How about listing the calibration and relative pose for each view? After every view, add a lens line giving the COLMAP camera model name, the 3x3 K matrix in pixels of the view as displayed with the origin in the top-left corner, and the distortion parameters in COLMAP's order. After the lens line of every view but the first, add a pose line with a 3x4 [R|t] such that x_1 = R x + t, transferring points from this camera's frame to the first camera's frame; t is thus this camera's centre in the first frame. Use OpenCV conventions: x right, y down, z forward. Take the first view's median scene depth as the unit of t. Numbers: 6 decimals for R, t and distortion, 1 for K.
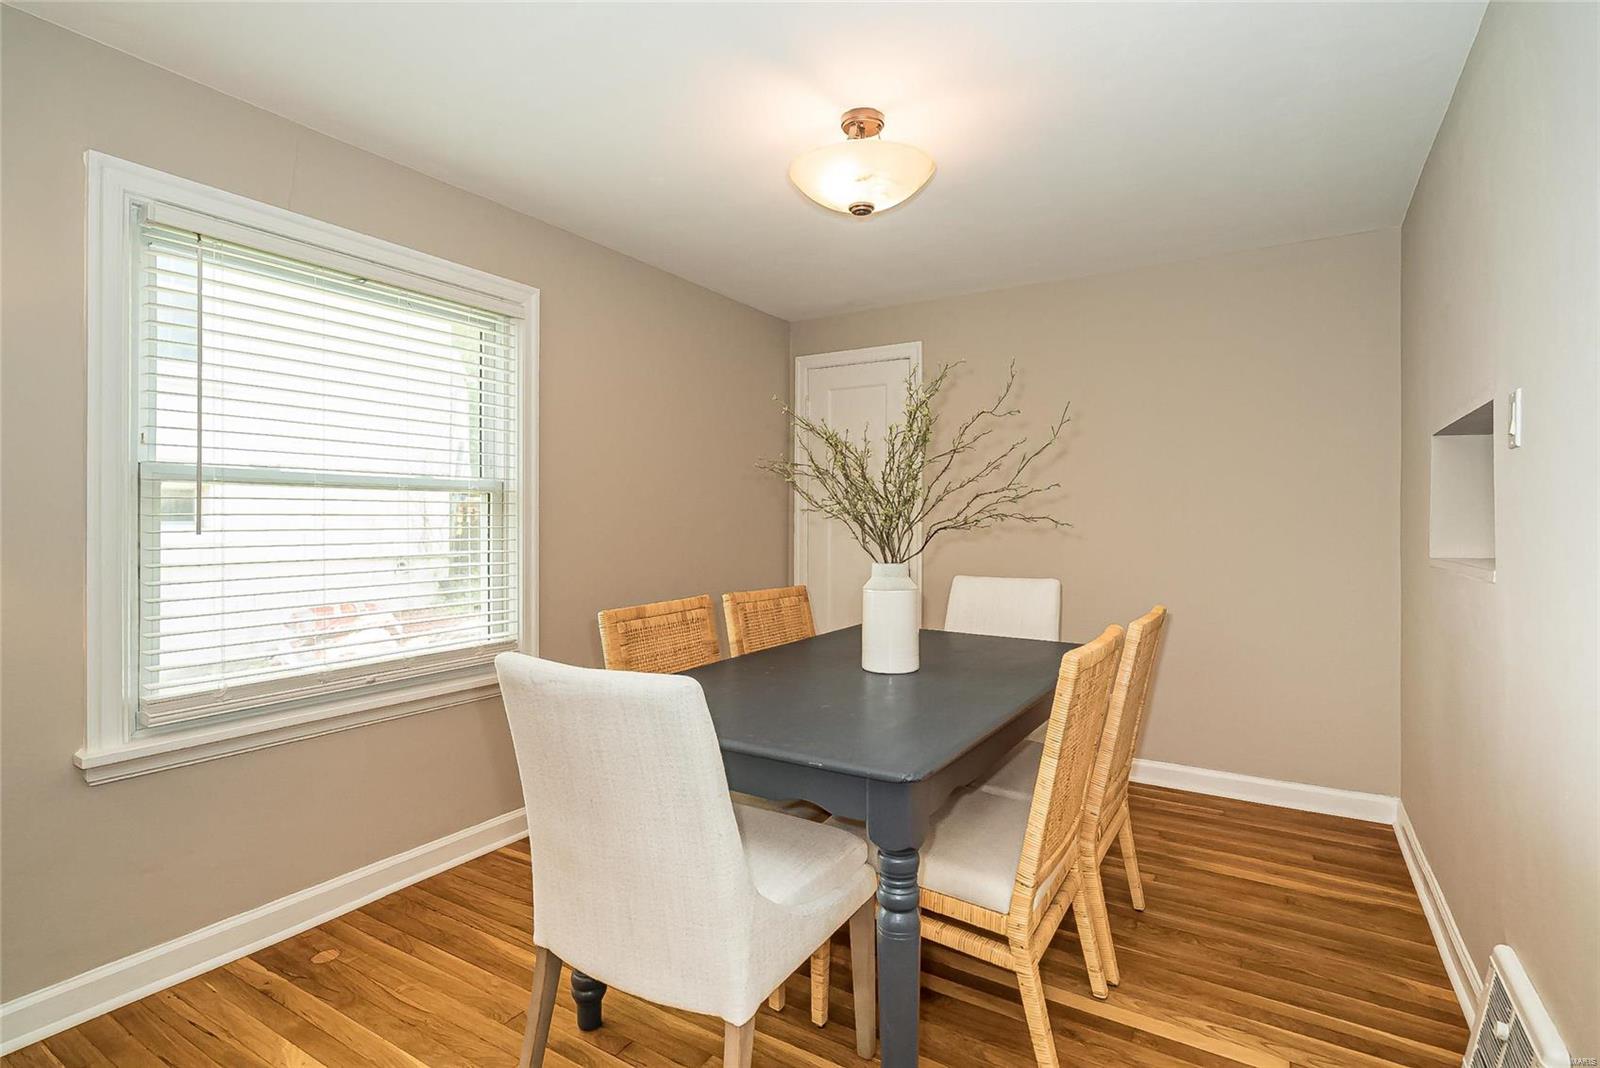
lens RADIAL K [[740.8, 0, 788.7], [0, 740.8, 528.9], [0, 0, 1]] dist [-0.002238, 0.000119]
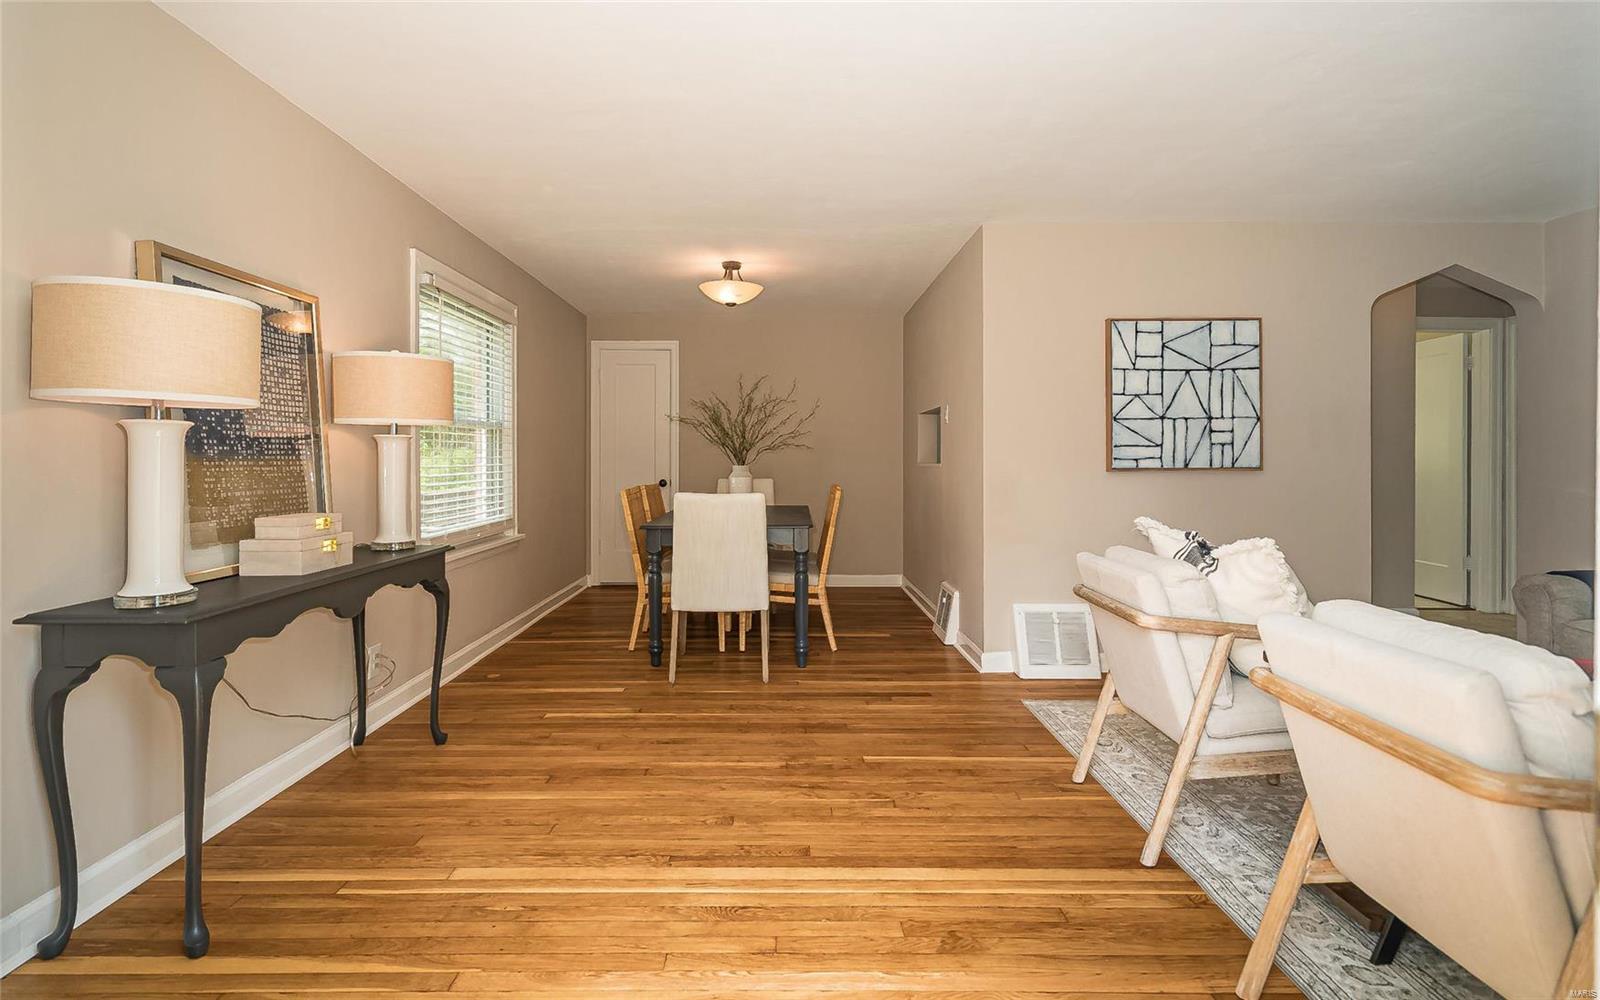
lens RADIAL K [[735.7, 0, 778.6], [0, 735.7, 463.2], [0, 0, 1]] dist [-0.001161, 0.000232]
pose [[0.837365, -0.006916, 0.546600, -1.006304], [0.003390, 0.999966, 0.007460, 0.024906], [-0.546634, -0.004394, 0.837360, -0.938707]]
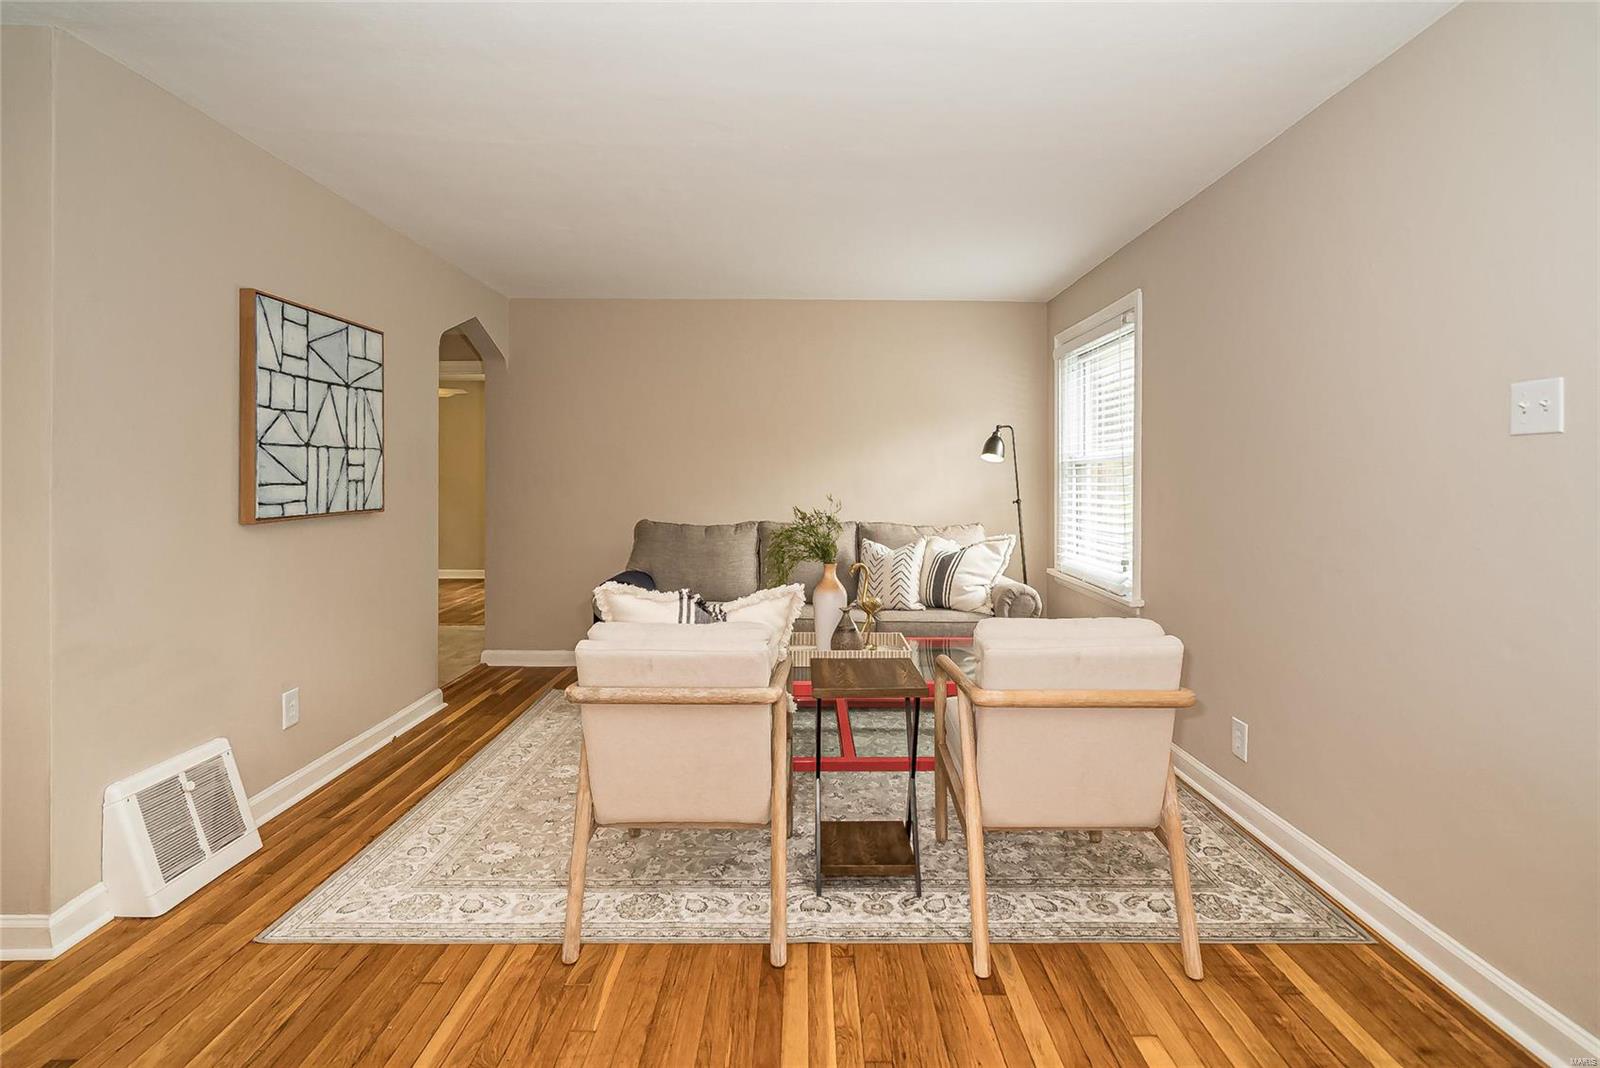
lens RADIAL K [[761.6, 0, 811.8], [0, 761.6, 479.8], [0, 0, 1]] dist [-0.002218, 0.000856]
pose [[-0.555725, -0.007166, 0.831335, -0.842837], [-0.003019, 0.999974, 0.006602, -0.020773], [-0.831361, 0.001159, -0.555732, 0.085387]]
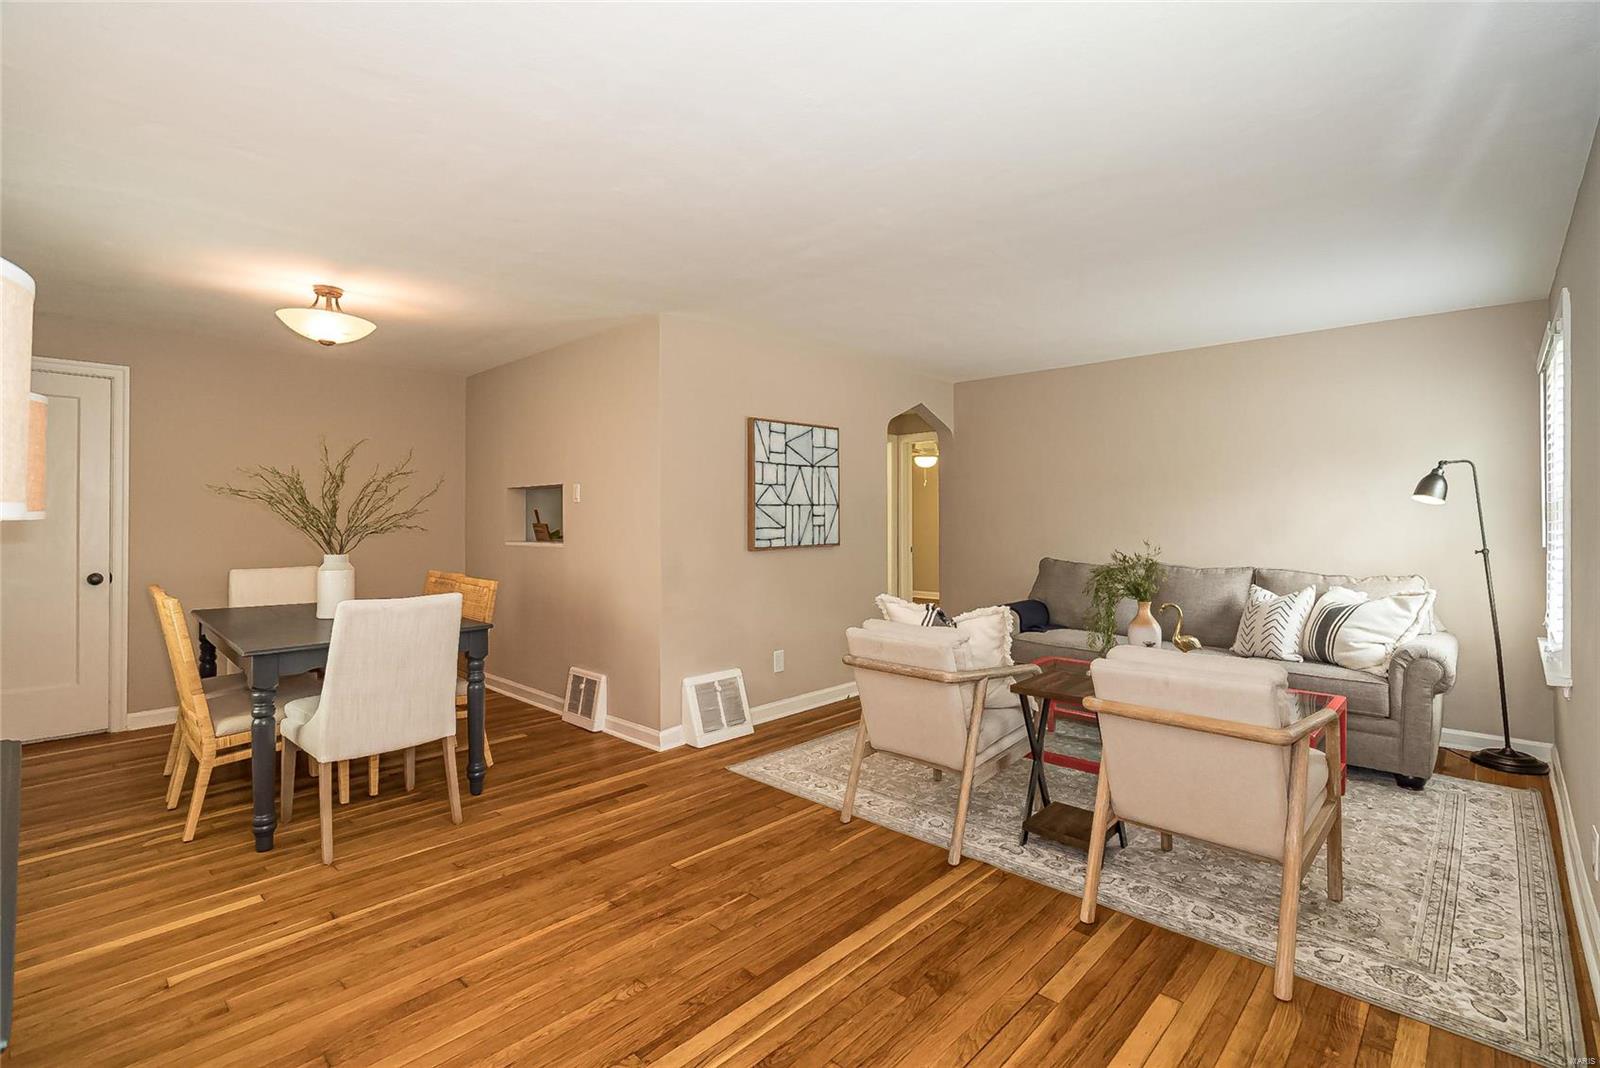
lens RADIAL K [[734.0, 0, 796.7], [0, 734.0, 524.7], [0, 0, 1]] dist [-0.002955, 0.000457]
pose [[0.181936, -0.013360, 0.983220, -1.357256], [0.004492, 0.999909, 0.012756, -0.038734], [-0.983300, 0.002096, 0.181980, -0.355014]]
